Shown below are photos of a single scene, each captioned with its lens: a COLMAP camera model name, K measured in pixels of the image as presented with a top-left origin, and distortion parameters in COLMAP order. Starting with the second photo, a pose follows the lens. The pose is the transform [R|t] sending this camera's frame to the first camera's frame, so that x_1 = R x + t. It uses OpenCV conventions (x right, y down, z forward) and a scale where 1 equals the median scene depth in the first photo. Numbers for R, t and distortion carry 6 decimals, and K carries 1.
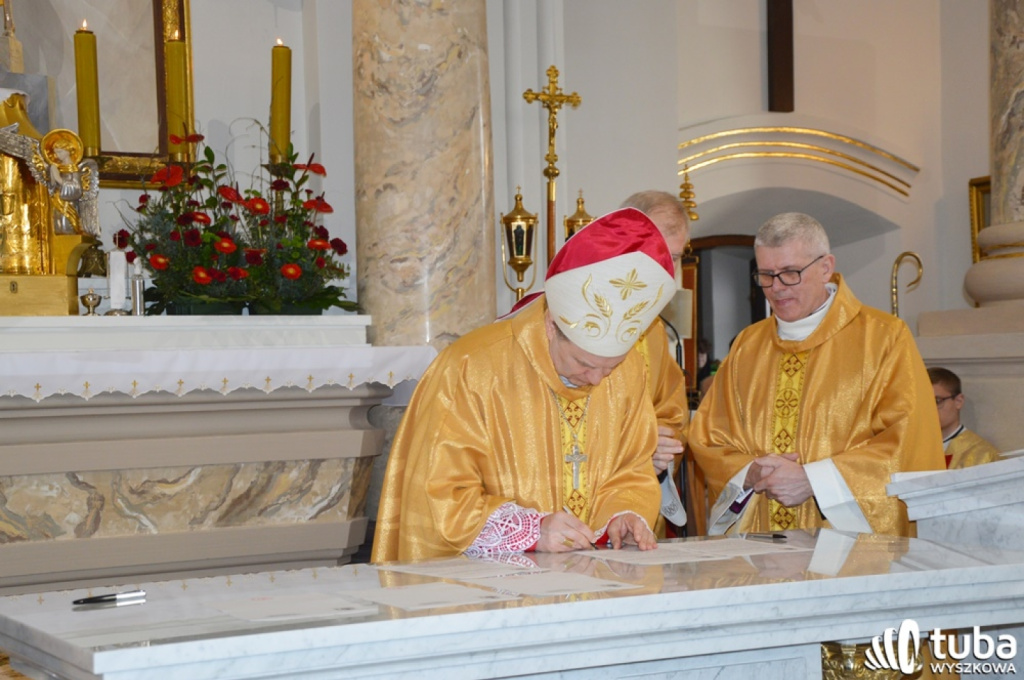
lens RADIAL K [[1818.7, 0, 503.6], [0, 1818.7, 354.0], [0, 0, 1]] dist [0.262425, 0.383099]
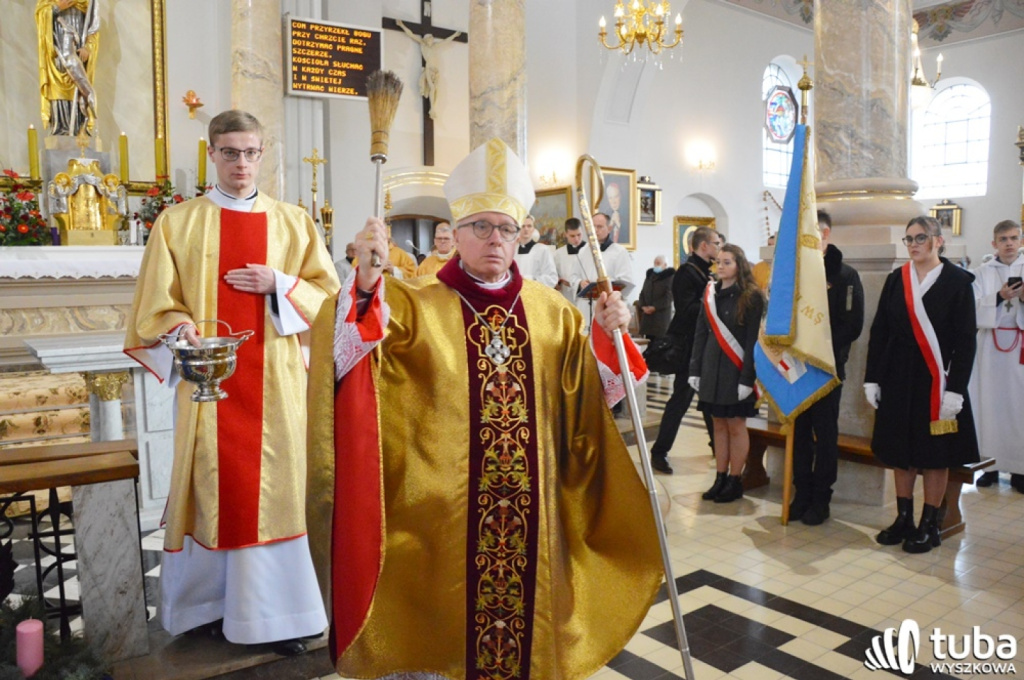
lens RADIAL K [[811.5, 0, 503.7], [0, 811.5, 354.0], [0, 0, 1]] dist [-0.161854, 0.126710]
pose [[0.989771, 0.001437, 0.142659, 0.141075], [-0.017668, 0.993487, 0.112571, -0.002780], [-0.141568, -0.113940, 0.983349, -0.173171]]
